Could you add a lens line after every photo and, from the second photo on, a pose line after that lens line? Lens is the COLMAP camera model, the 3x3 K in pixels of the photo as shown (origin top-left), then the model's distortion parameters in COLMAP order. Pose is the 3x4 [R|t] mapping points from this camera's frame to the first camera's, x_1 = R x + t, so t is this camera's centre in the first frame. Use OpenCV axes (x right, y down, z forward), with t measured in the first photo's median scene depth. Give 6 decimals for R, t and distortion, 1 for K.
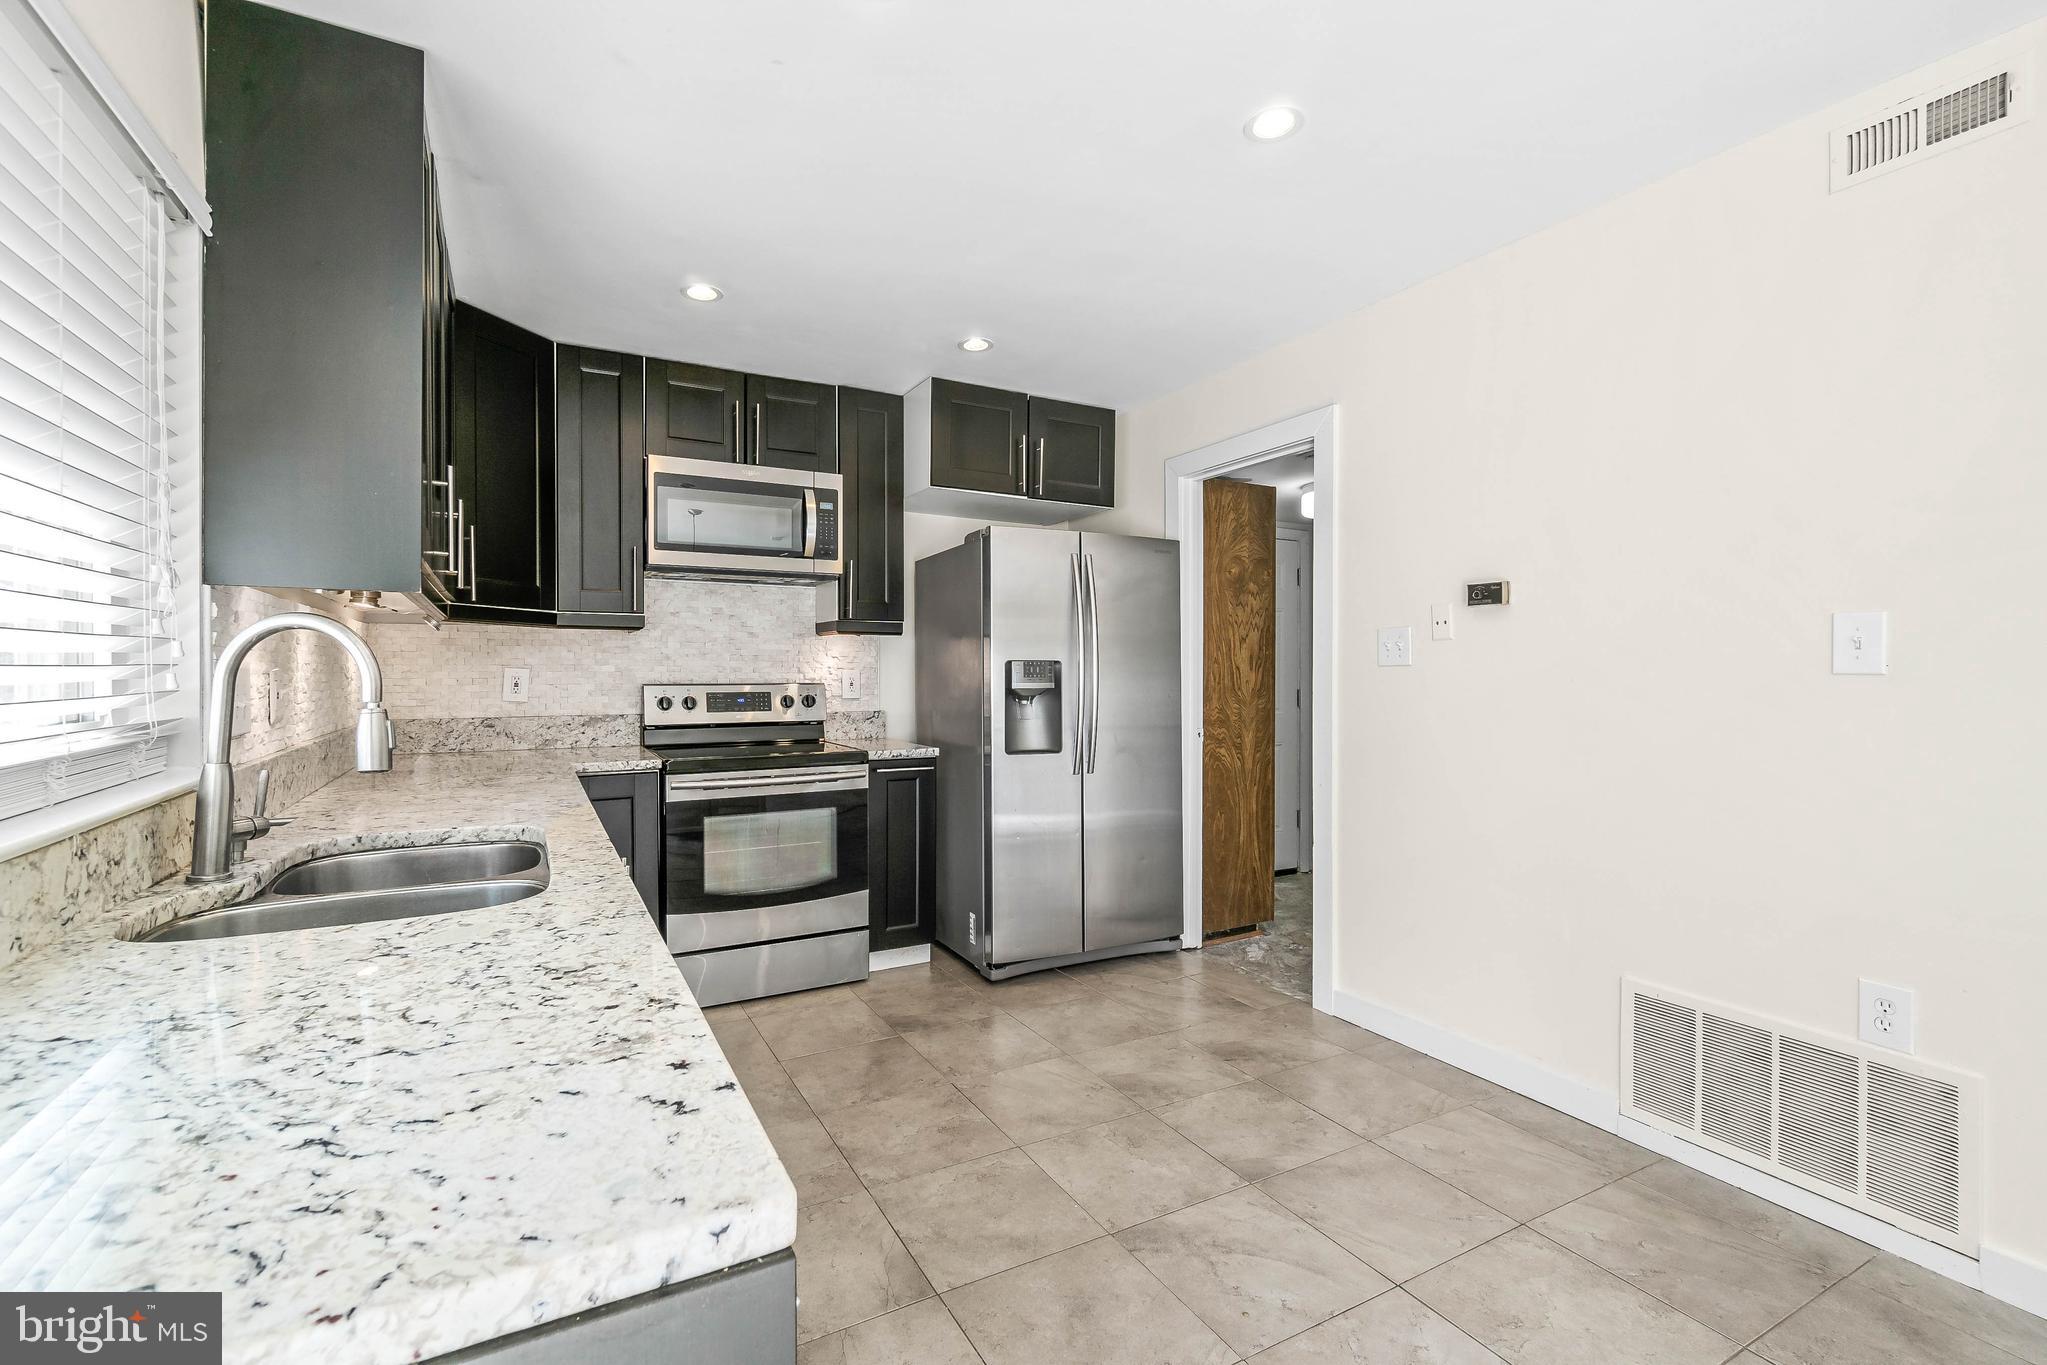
lens RADIAL K [[893.5, 0, 1020.8], [0, 893.5, 682.9], [0, 0, 1]] dist [-0.007927, 0.002162]
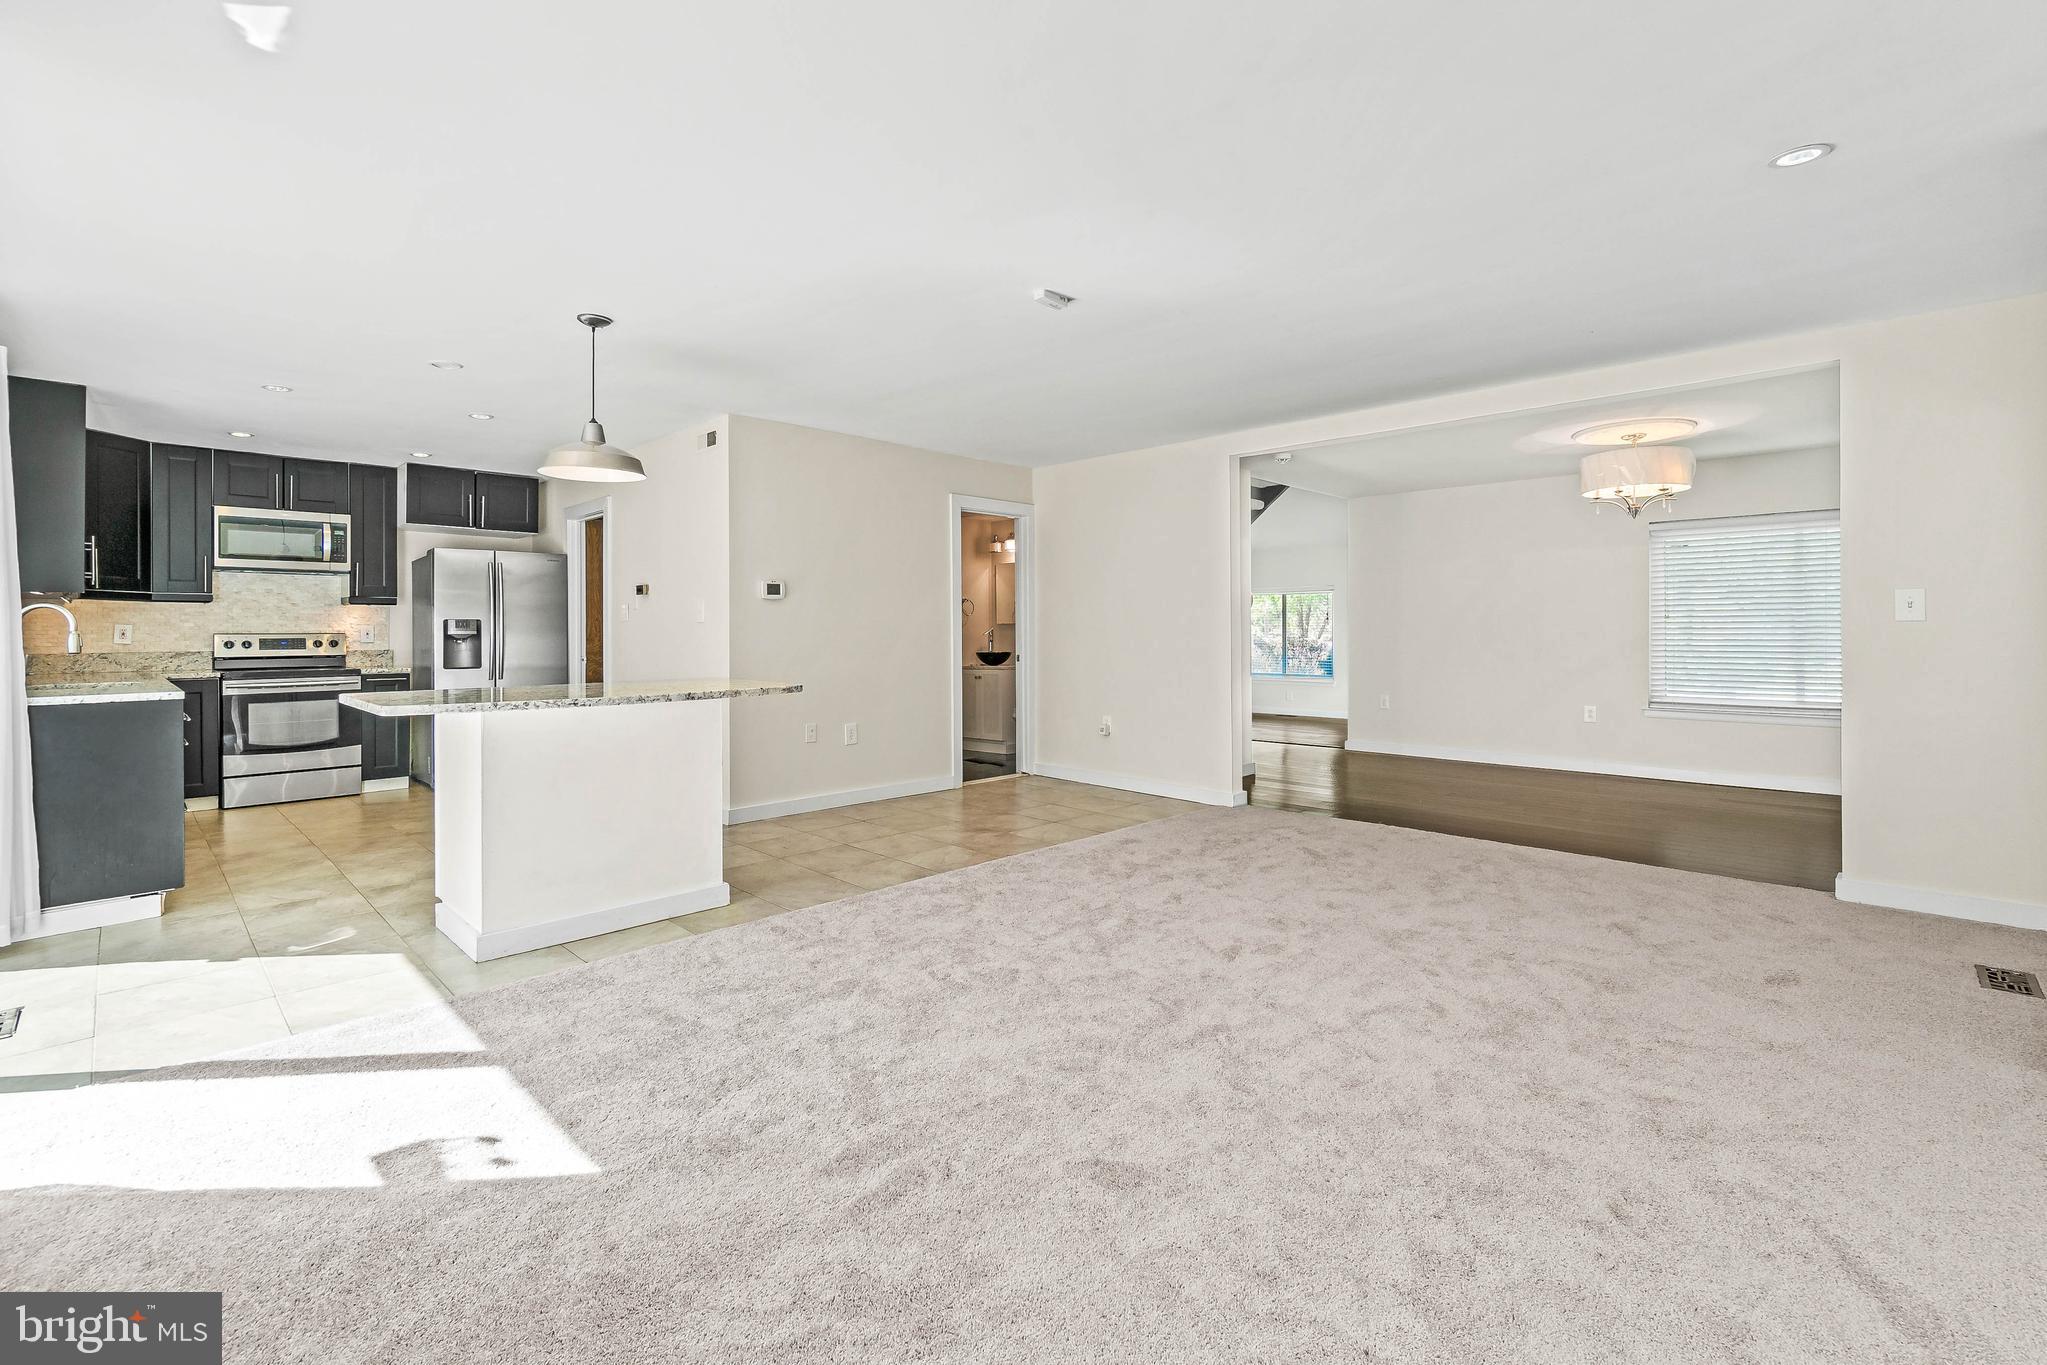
lens RADIAL K [[893.5, 0, 1013.9], [0, 893.5, 626.4], [0, 0, 1]] dist [-0.007927, 0.002162]
pose [[0.961128, -0.005726, 0.276043, 0.604462], [0.011146, 0.999775, -0.018068, 0.036698], [-0.275877, 0.020443, 0.960975, -1.106694]]
